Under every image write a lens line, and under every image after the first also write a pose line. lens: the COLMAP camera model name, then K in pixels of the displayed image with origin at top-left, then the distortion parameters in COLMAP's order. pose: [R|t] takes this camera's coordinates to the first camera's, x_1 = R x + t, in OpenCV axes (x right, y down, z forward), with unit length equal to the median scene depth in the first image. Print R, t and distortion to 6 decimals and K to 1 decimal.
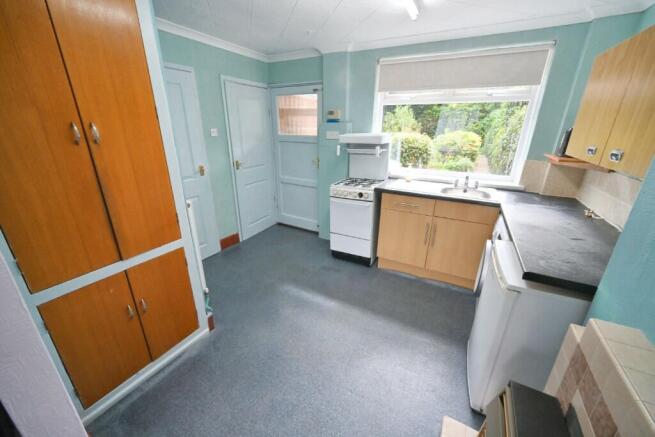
lens RADIAL K [[259.0, 0, 325.1], [0, 259.0, 218.3], [0, 0, 1]] dist [-0.000355, 0.000062]
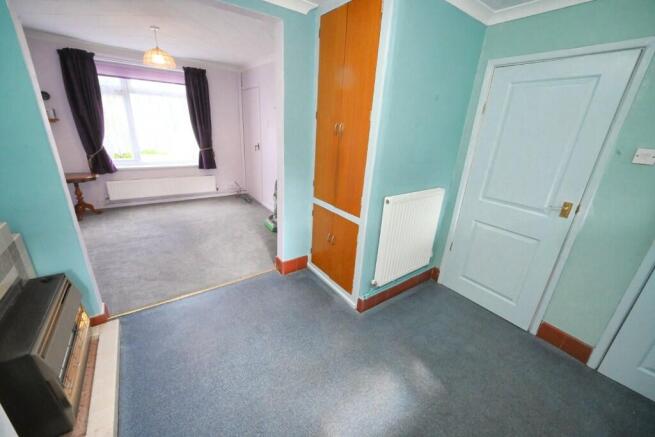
lens RADIAL K [[259.0, 0, 323.9], [0, 259.0, 217.2], [0, 0, 1]] dist [-0.000355, 0.000062]
pose [[-0.433881, 0.277305, -0.857234, 0.554431], [-0.359698, 0.819027, 0.447004, -0.404702], [0.826054, 0.502292, -0.255614, 1.150155]]
